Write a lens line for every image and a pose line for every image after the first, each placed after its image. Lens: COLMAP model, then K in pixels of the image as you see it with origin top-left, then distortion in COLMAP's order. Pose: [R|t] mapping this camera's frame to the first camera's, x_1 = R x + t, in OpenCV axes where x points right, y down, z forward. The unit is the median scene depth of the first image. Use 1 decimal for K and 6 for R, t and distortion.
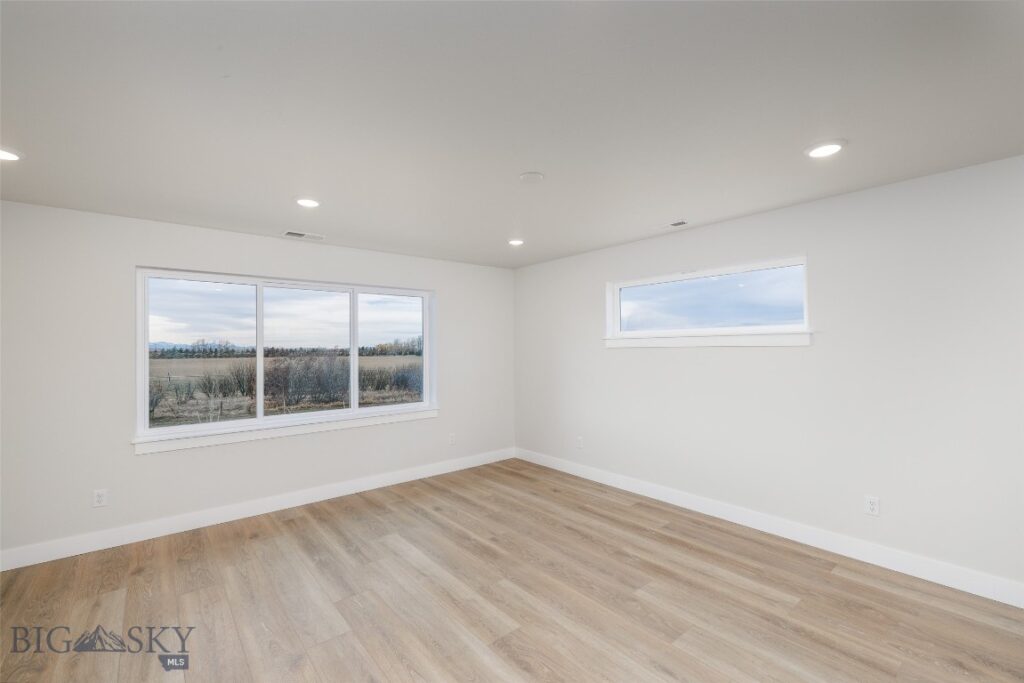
lens RADIAL K [[430.6, 0, 512.0], [0, 430.6, 341.5], [0, 0, 1]] dist [-0.002909, 0.000007]
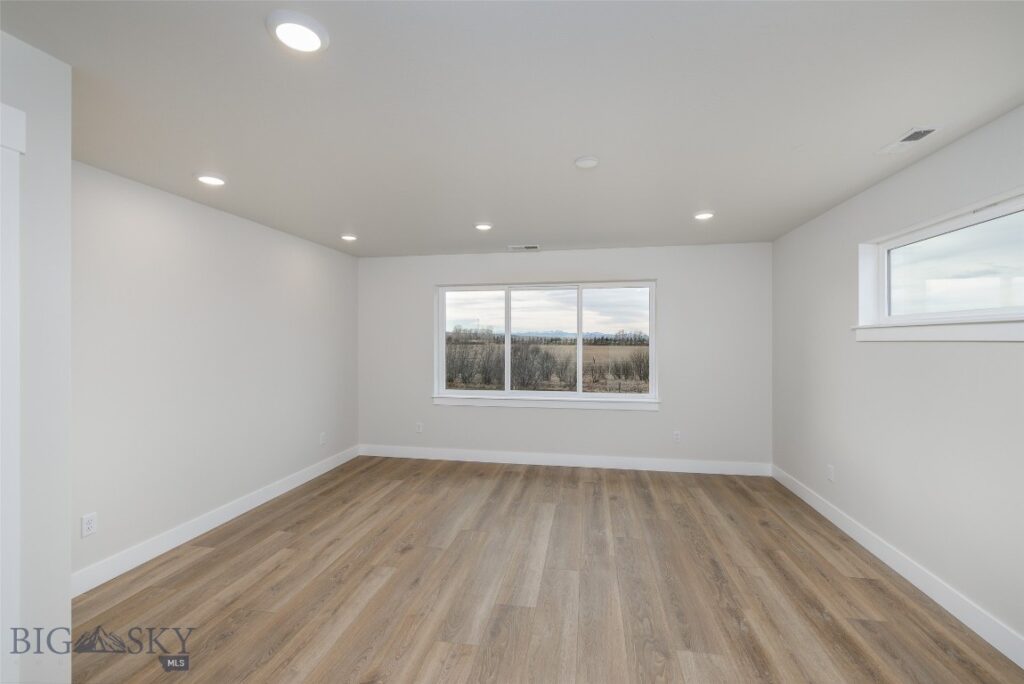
lens RADIAL K [[429.5, 0, 510.7], [0, 429.5, 337.8], [0, 0, 1]] dist [-0.000873, 0.000263]
pose [[0.646449, 0.007919, -0.762916, 0.446152], [0.003842, 0.999900, 0.013635, -0.002780], [0.762948, -0.011746, 0.646354, 0.169031]]
